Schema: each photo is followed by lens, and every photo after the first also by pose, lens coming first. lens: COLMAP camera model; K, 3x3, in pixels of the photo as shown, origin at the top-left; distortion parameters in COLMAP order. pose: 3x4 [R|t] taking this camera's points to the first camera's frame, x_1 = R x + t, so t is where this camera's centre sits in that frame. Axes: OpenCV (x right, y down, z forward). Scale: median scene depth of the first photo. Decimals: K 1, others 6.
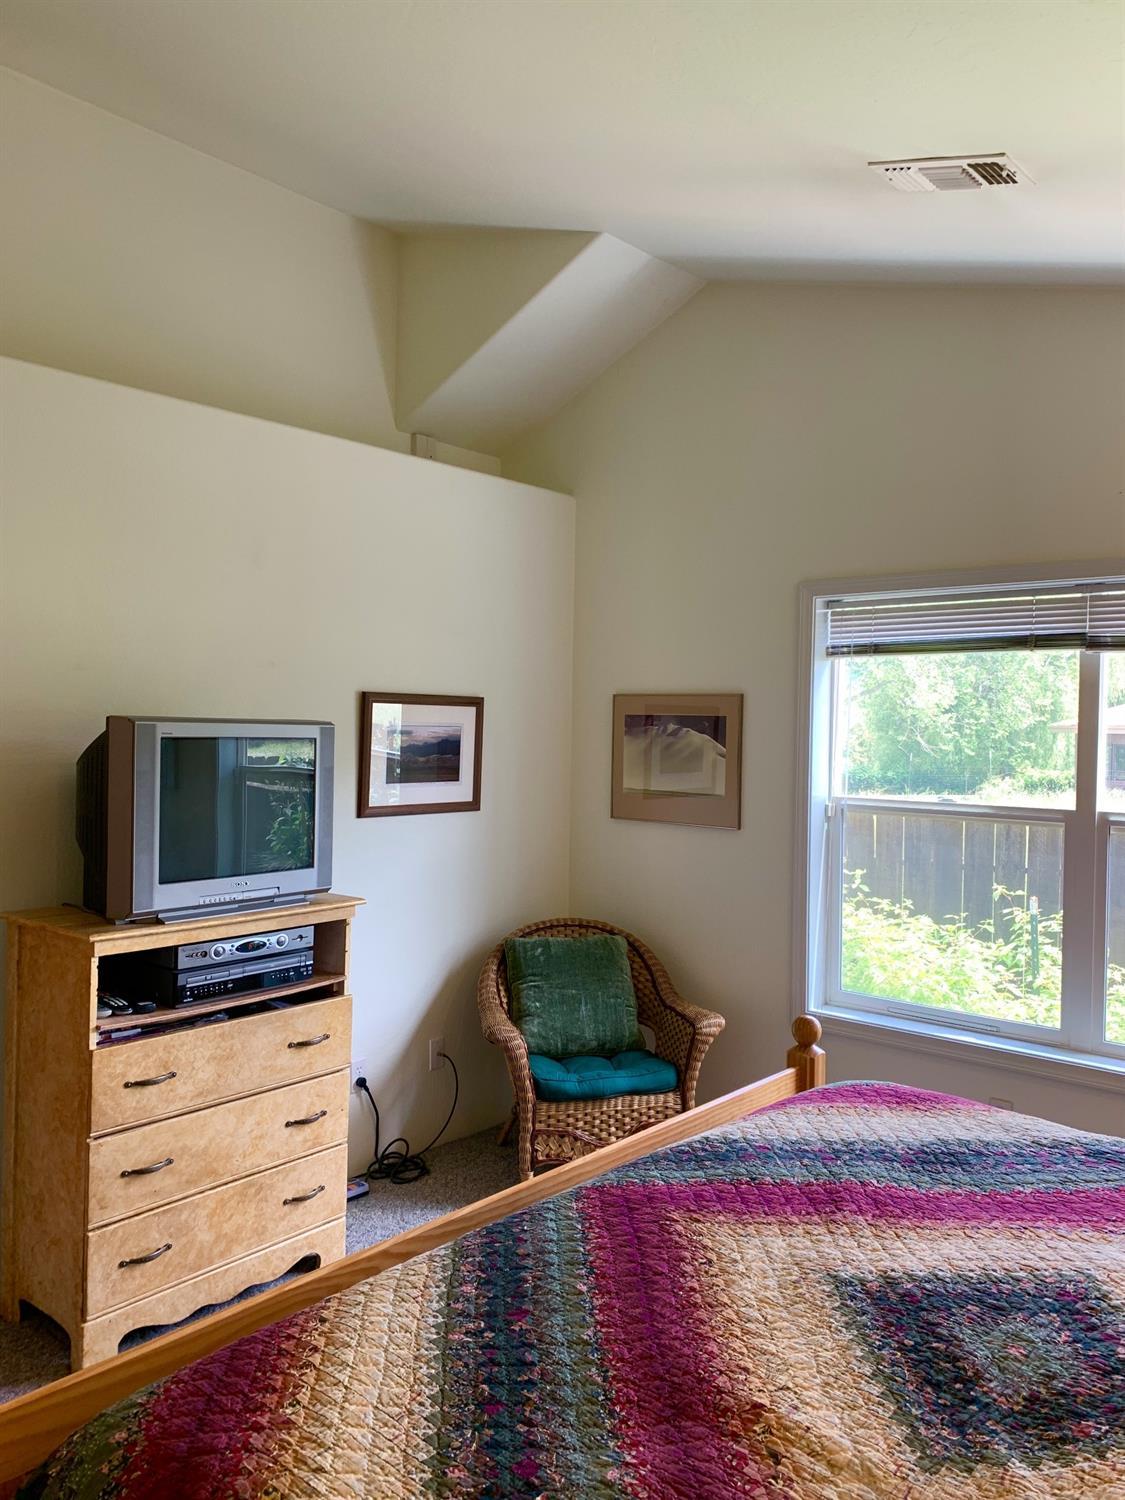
lens RADIAL K [[1153.5, 0, 563.3], [0, 1153.5, 734.5], [0, 0, 1]] dist [0.014006, -0.009882]
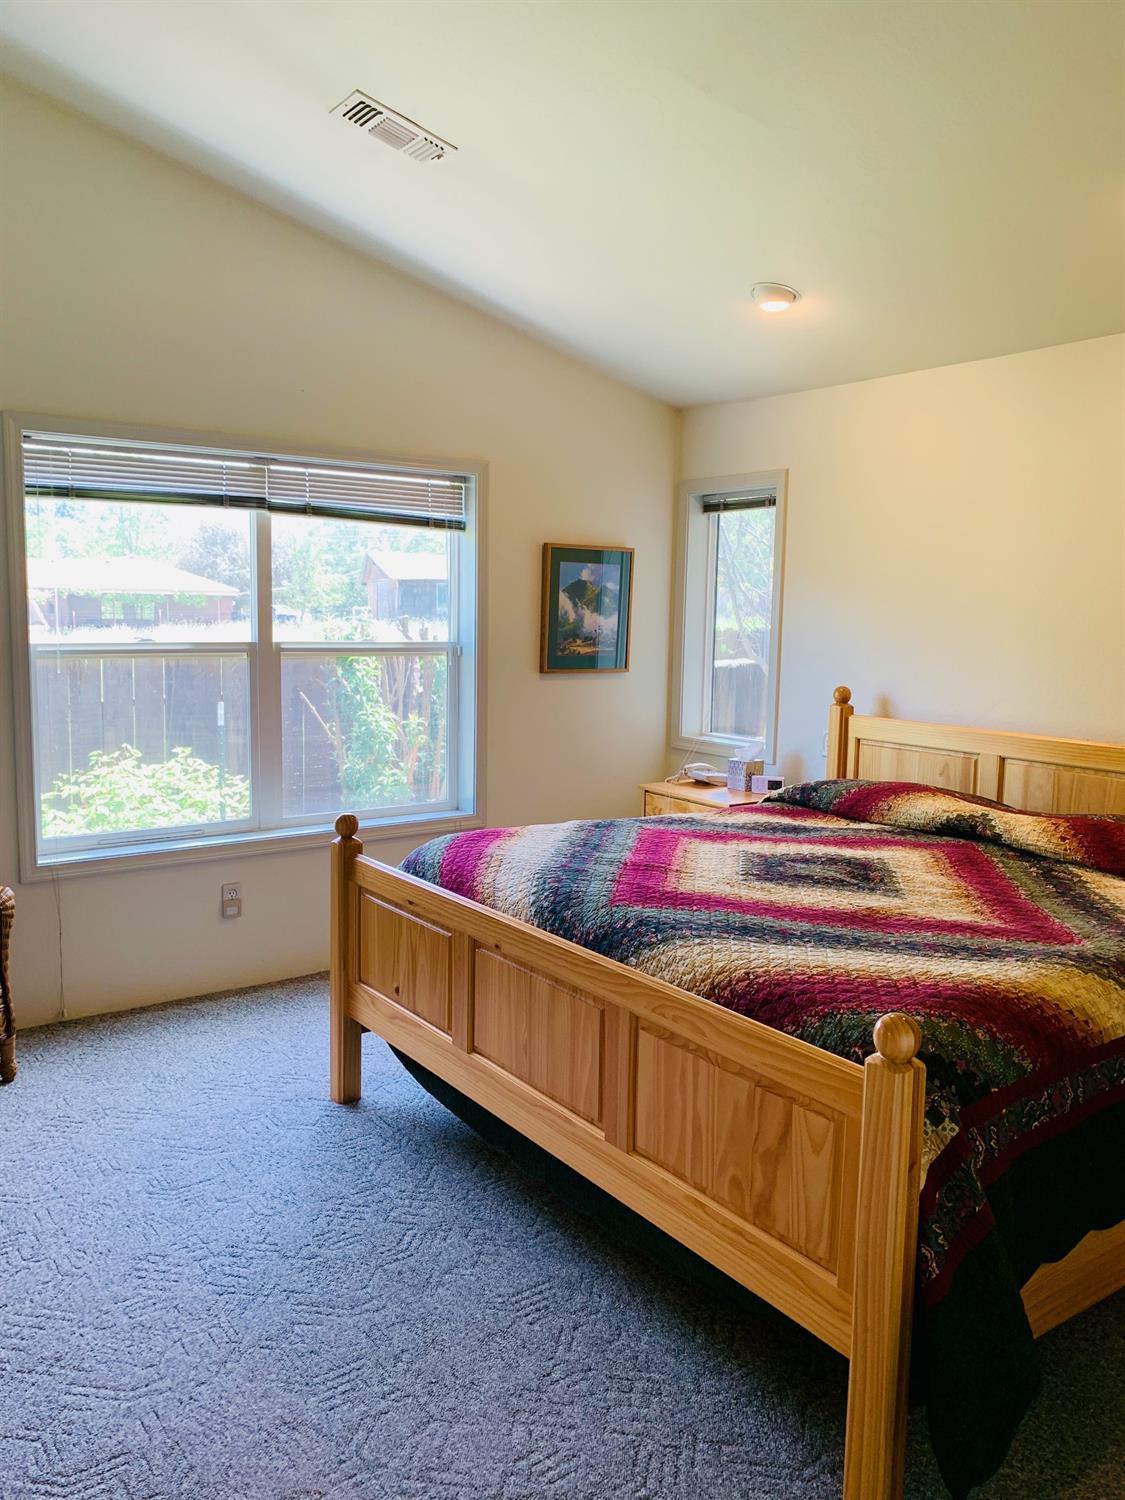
lens RADIAL K [[1153.5, 0, 563.3], [0, 1153.5, 734.5], [0, 0, 1]] dist [0.014006, -0.009882]
pose [[0.224779, -0.121908, 0.966754, -0.704283], [-0.004515, 0.992002, 0.126141, 0.006400], [-0.974399, -0.032719, 0.222430, 0.401812]]
